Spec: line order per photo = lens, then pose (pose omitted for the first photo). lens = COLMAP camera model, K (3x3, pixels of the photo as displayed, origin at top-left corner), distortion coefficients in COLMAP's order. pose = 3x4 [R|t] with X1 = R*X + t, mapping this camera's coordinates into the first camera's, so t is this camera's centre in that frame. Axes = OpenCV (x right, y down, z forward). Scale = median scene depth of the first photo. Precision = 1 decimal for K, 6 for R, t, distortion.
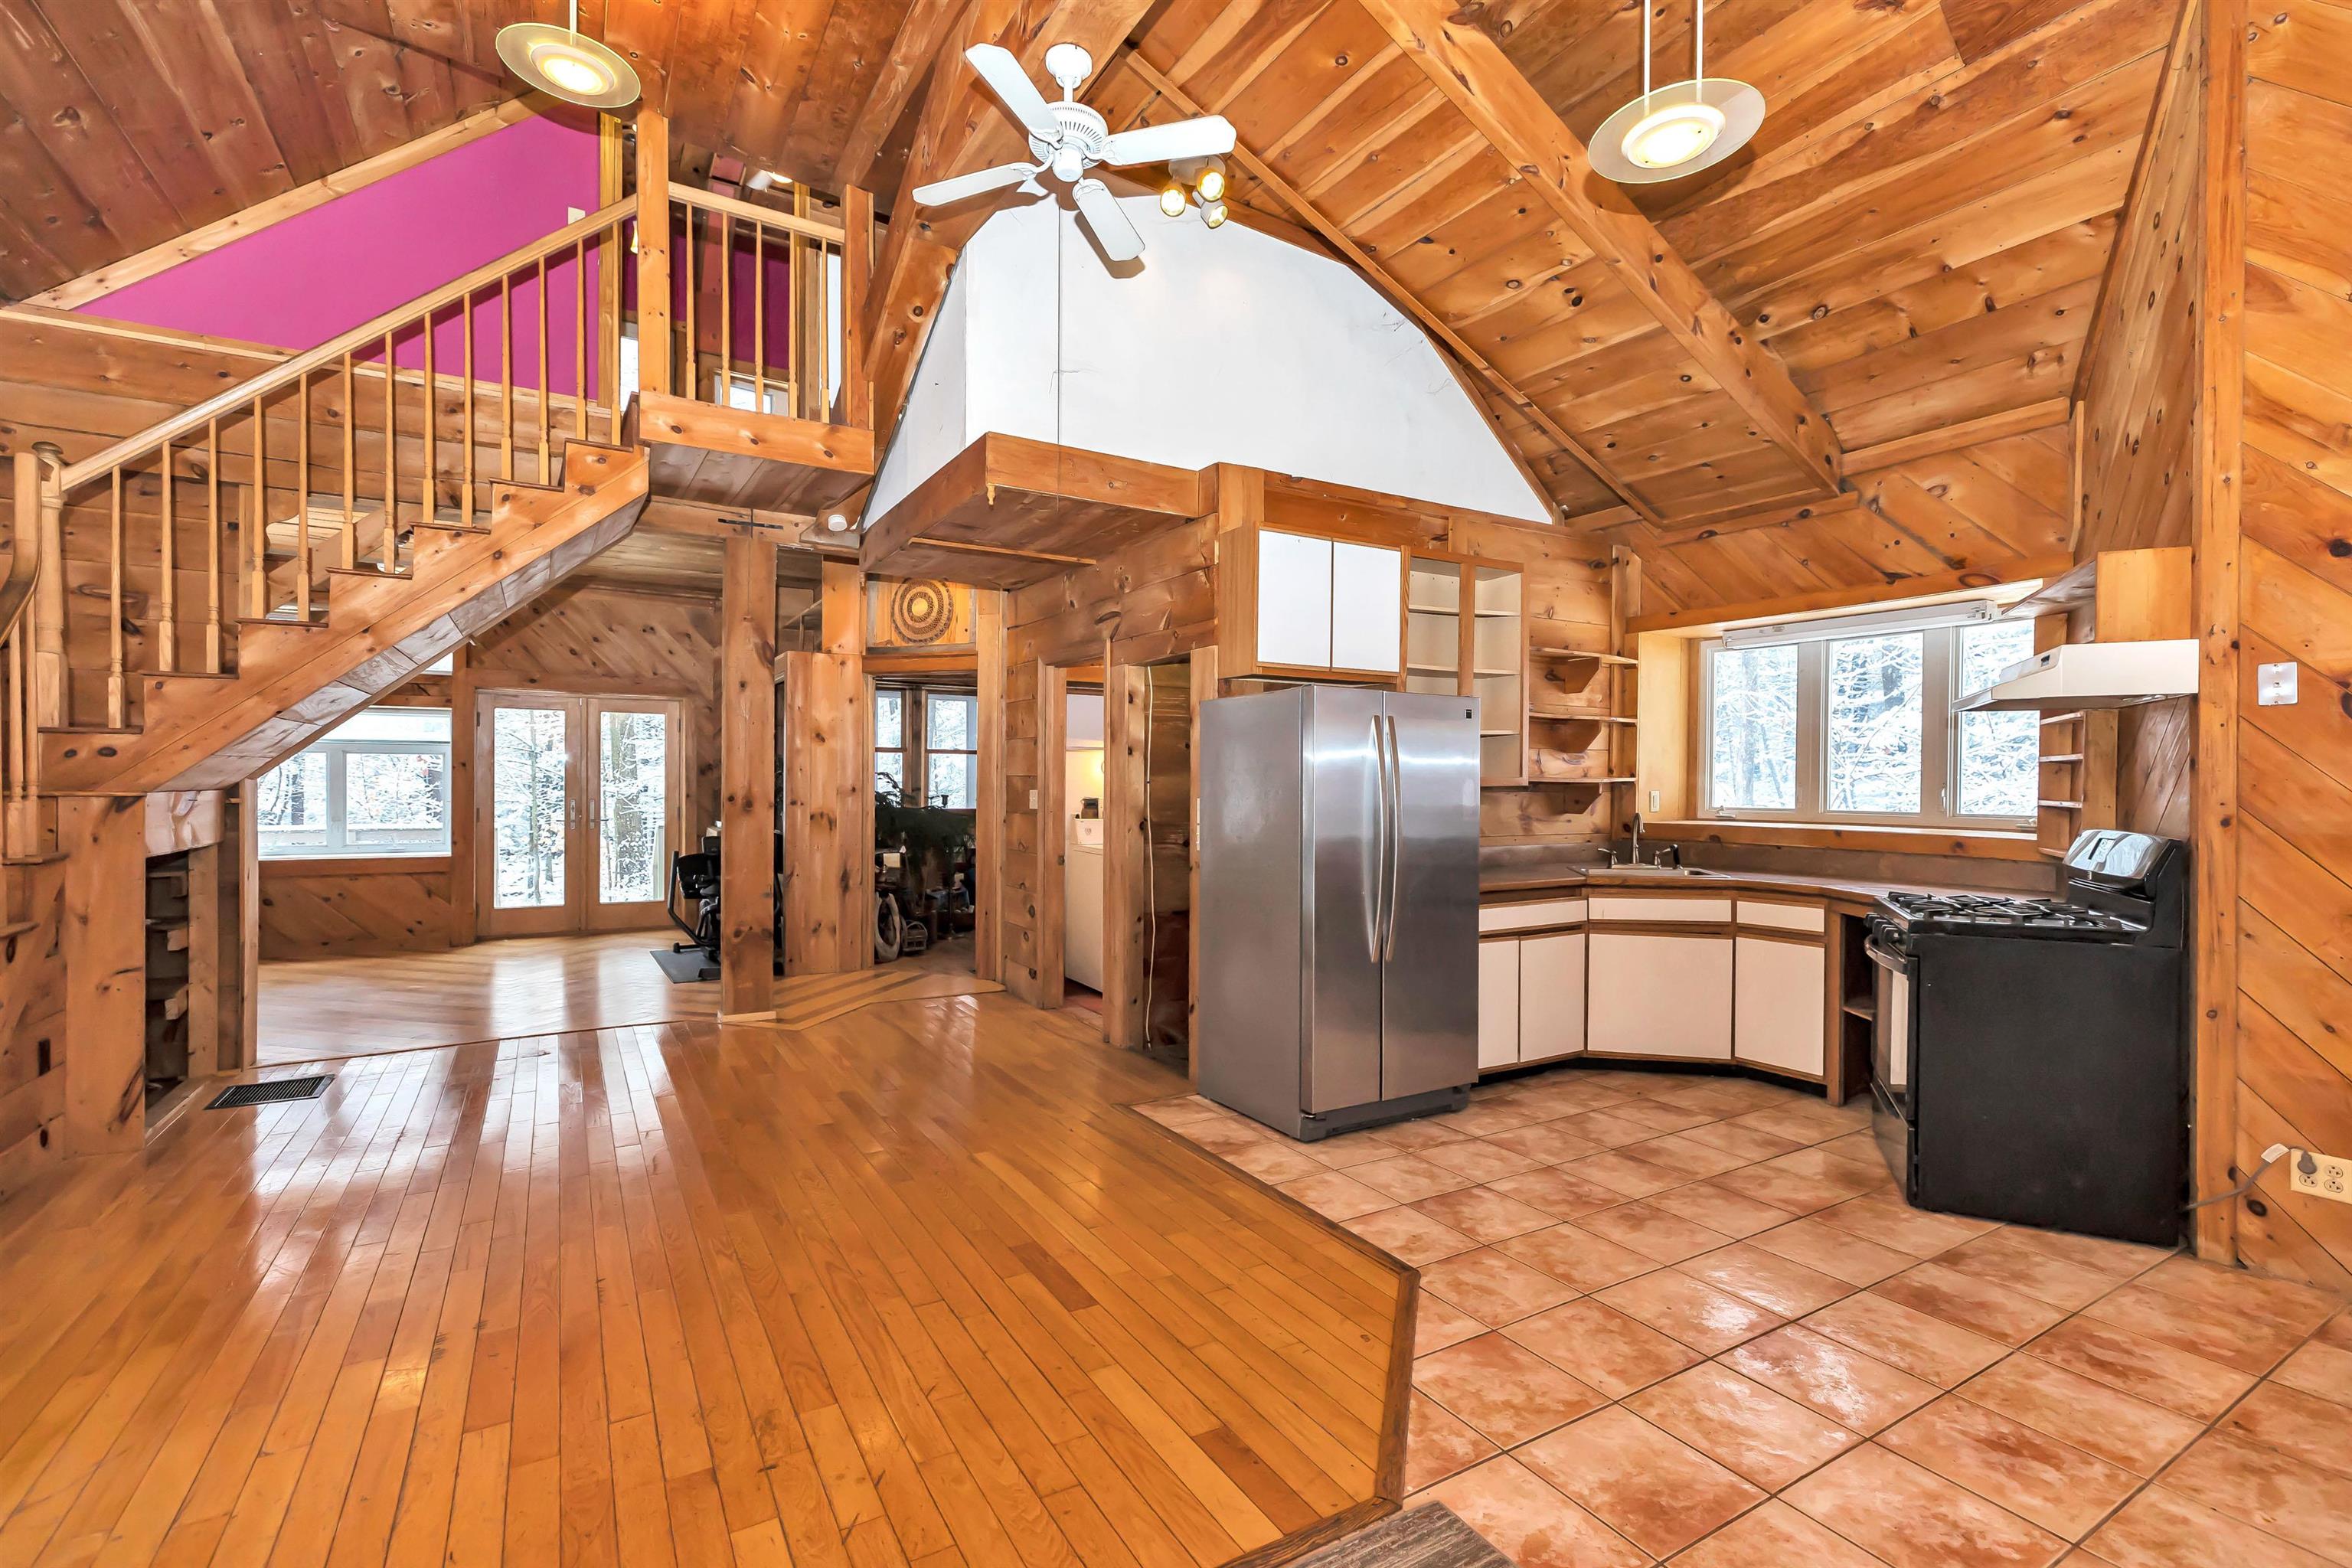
lens RADIAL K [[1048.0, 0, 1184.2], [0, 1048.0, 785.8], [0, 0, 1]] dist [0.006132, -0.002300]
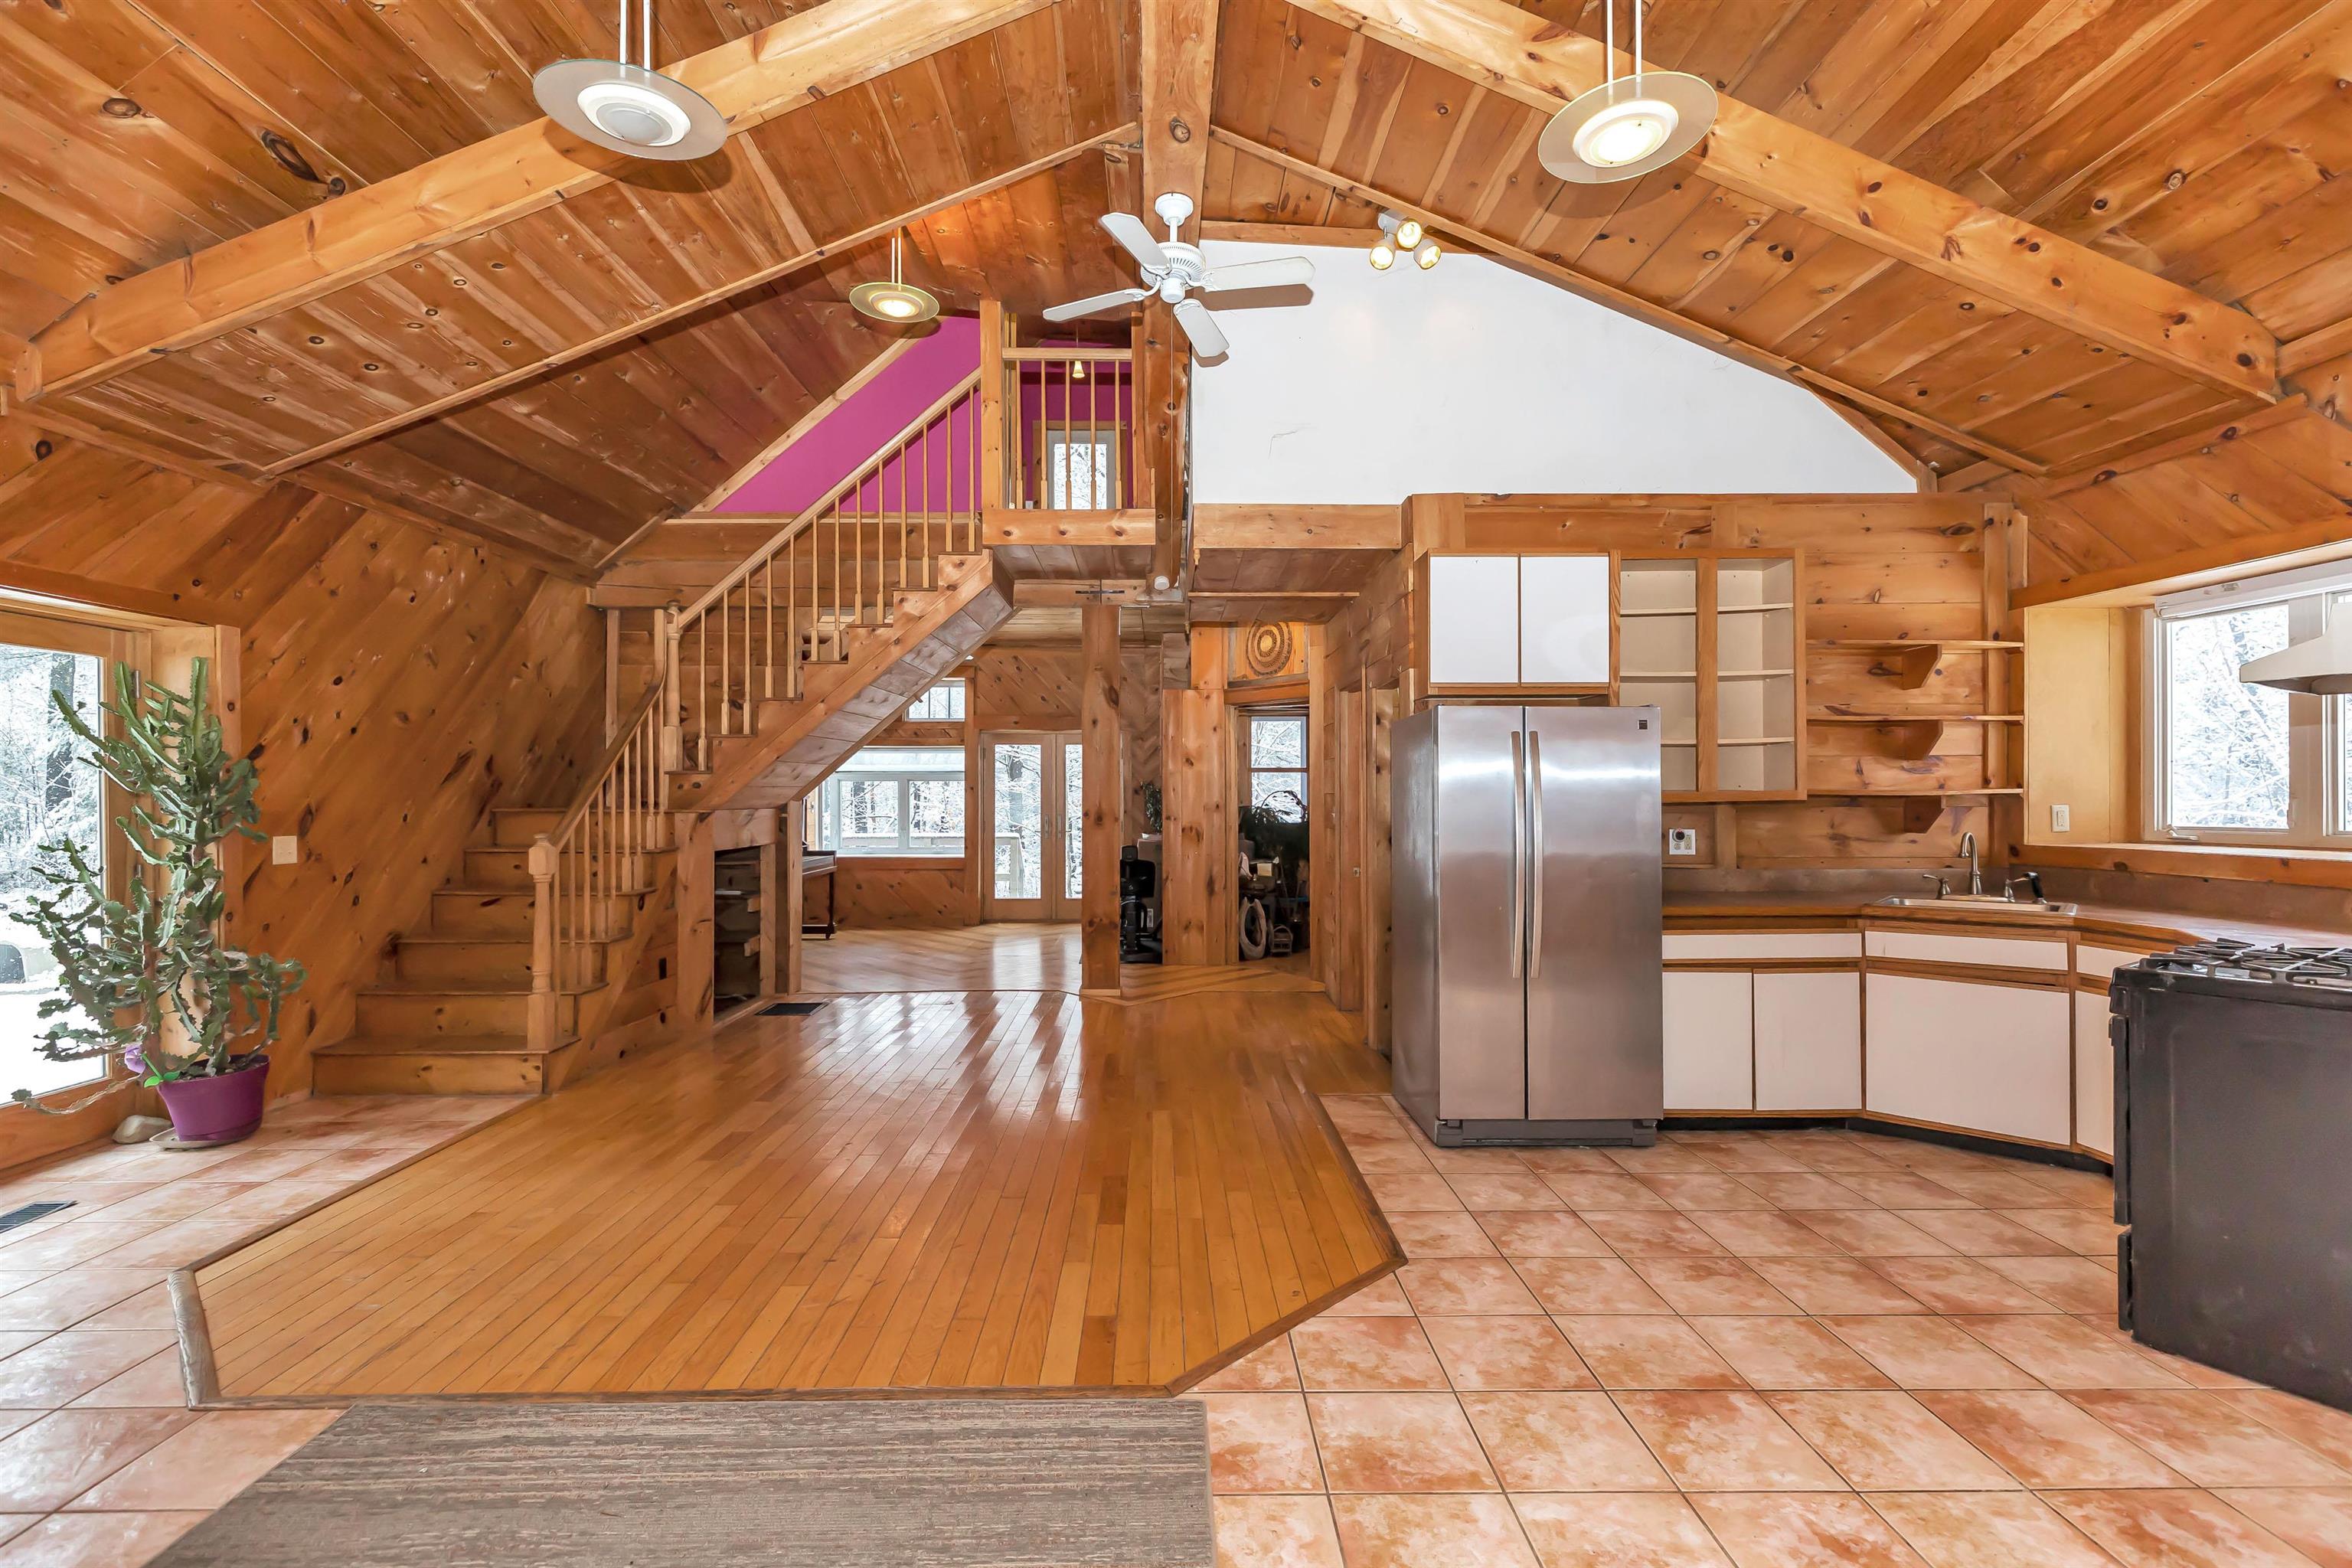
lens RADIAL K [[1048.0, 0, 1173.5], [0, 1048.0, 784.3], [0, 0, 1]] dist [0.006132, -0.002300]
pose [[0.865052, -0.014282, -0.501479, 0.370368], [0.005893, 0.999815, -0.018309, -0.000058], [0.501647, 0.012882, 0.864976, -0.026980]]
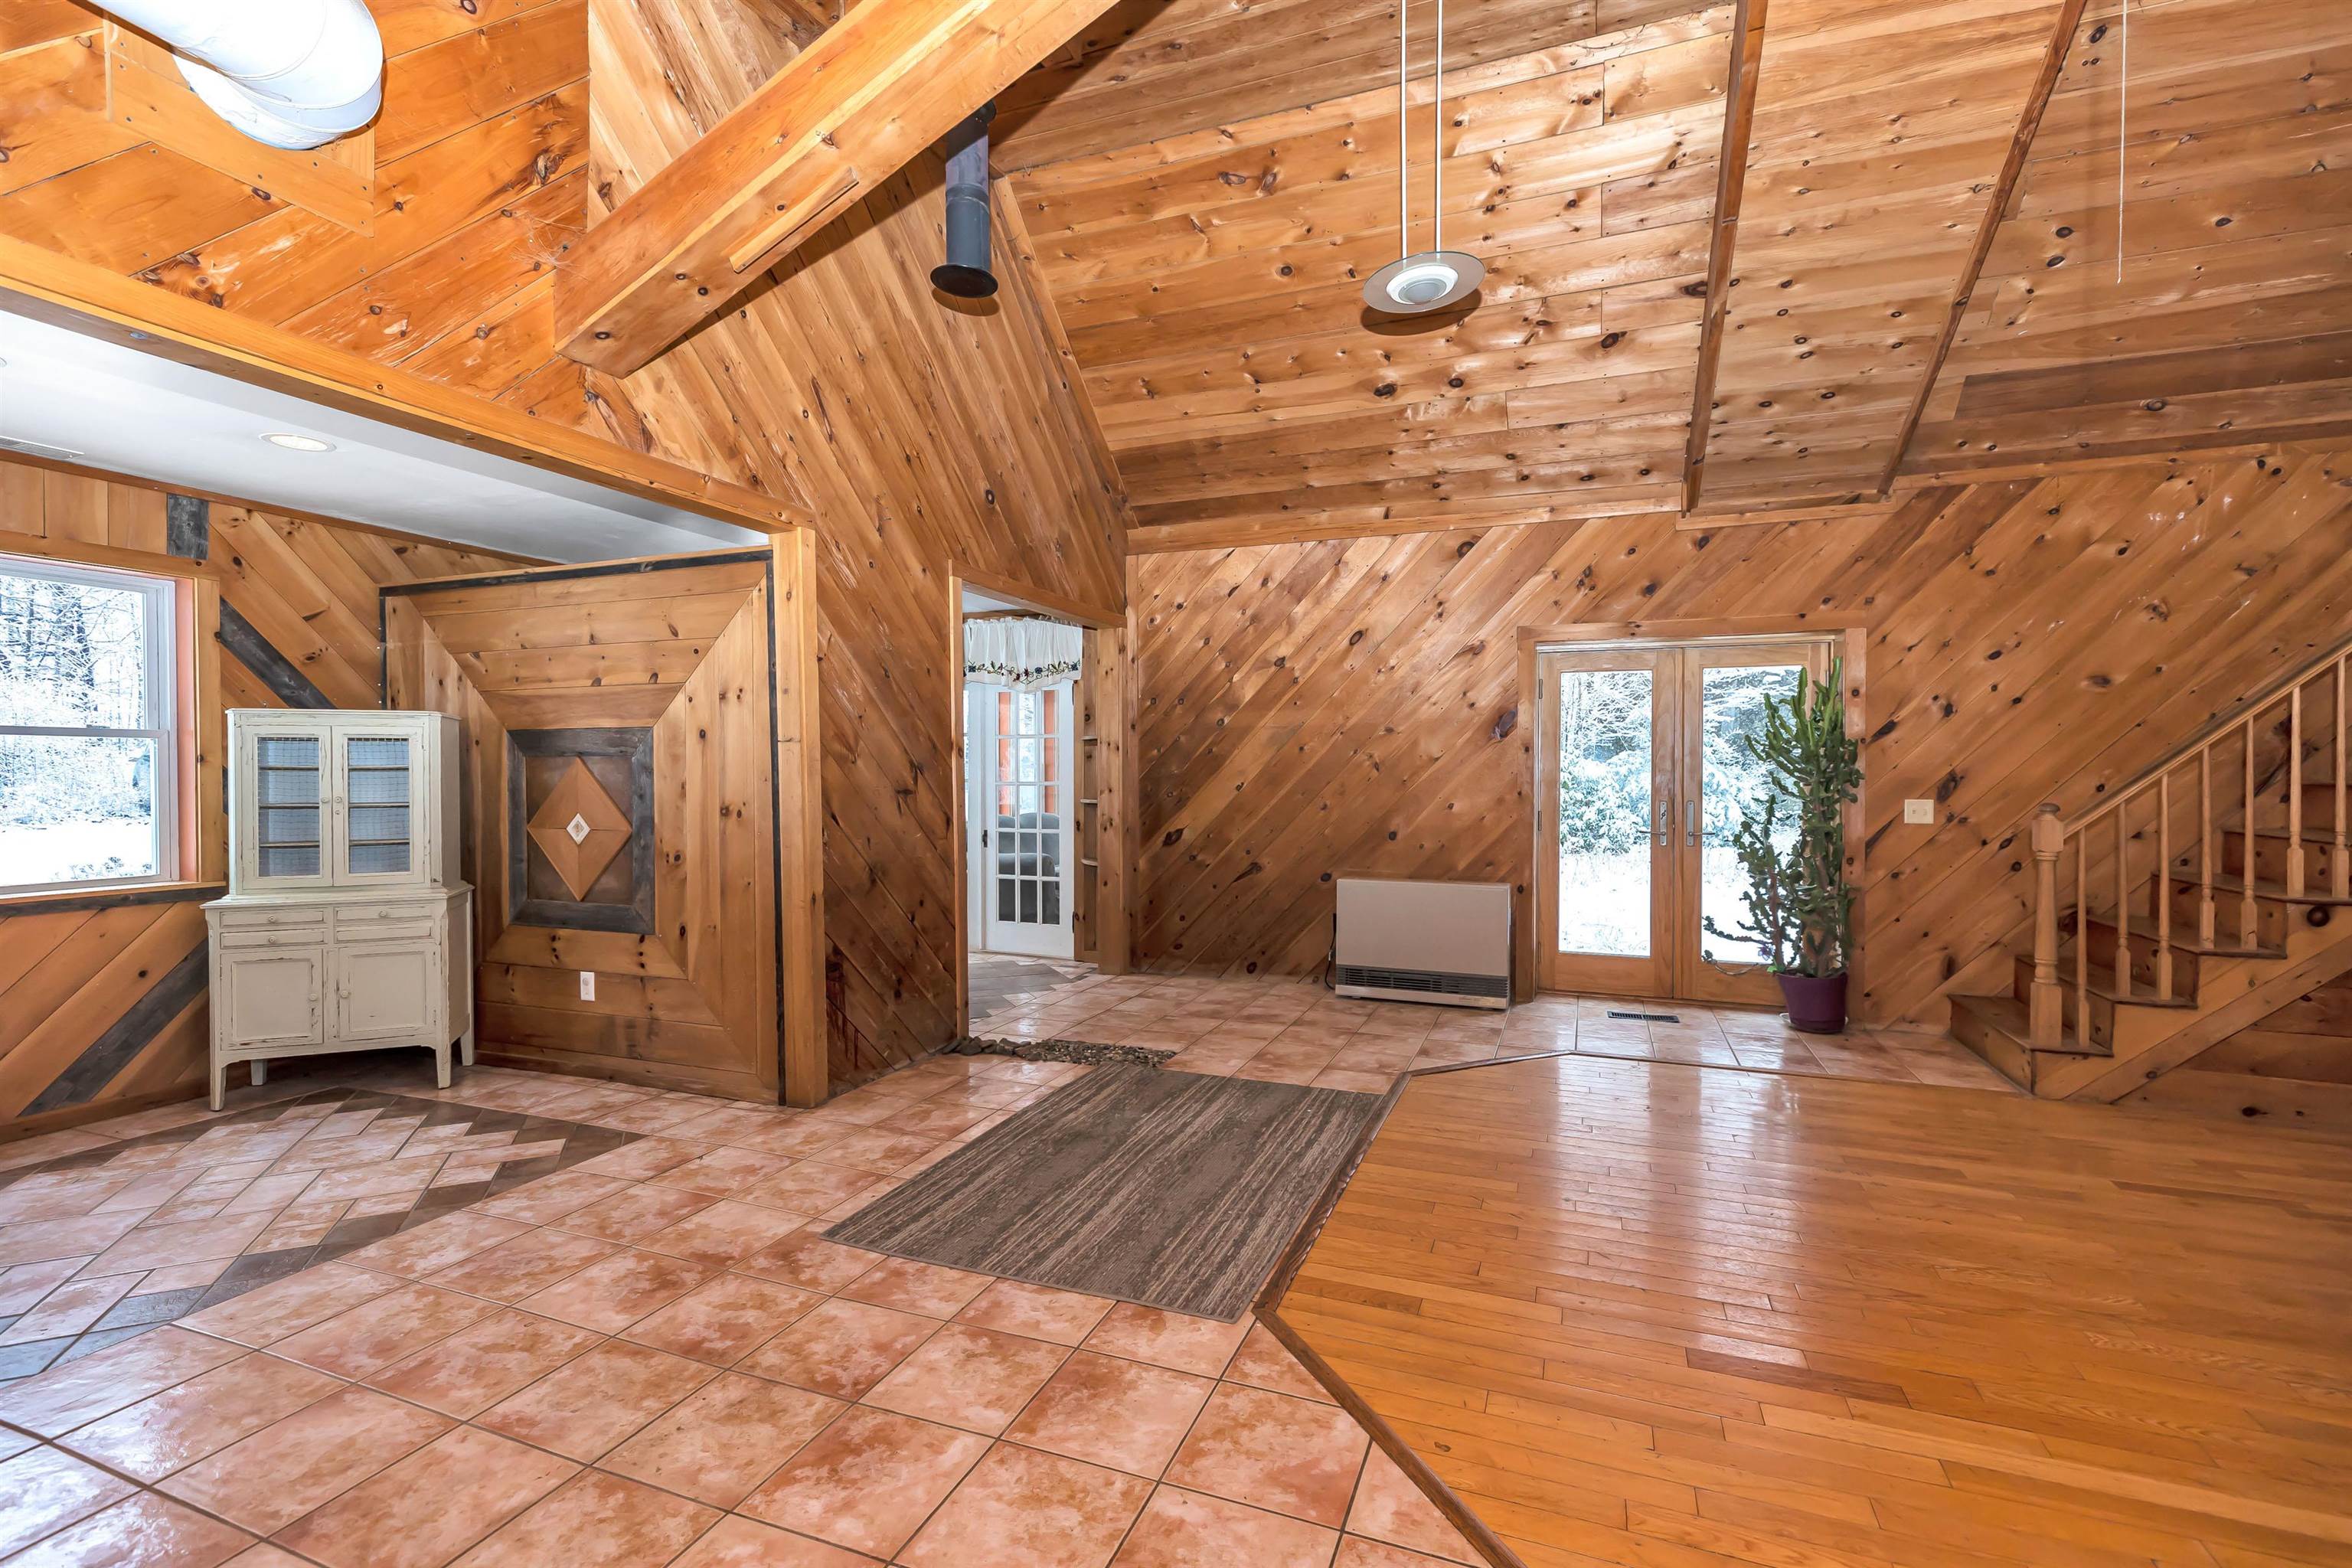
lens RADIAL K [[1048.0, 0, 1177.0], [0, 1048.0, 785.1], [0, 0, 1]] dist [0.006132, -0.002300]
pose [[-0.795310, -0.001267, -0.606202, 0.484304], [-0.010646, 0.999873, 0.011878, 0.005305], [0.606110, 0.015900, -0.795222, 0.886993]]
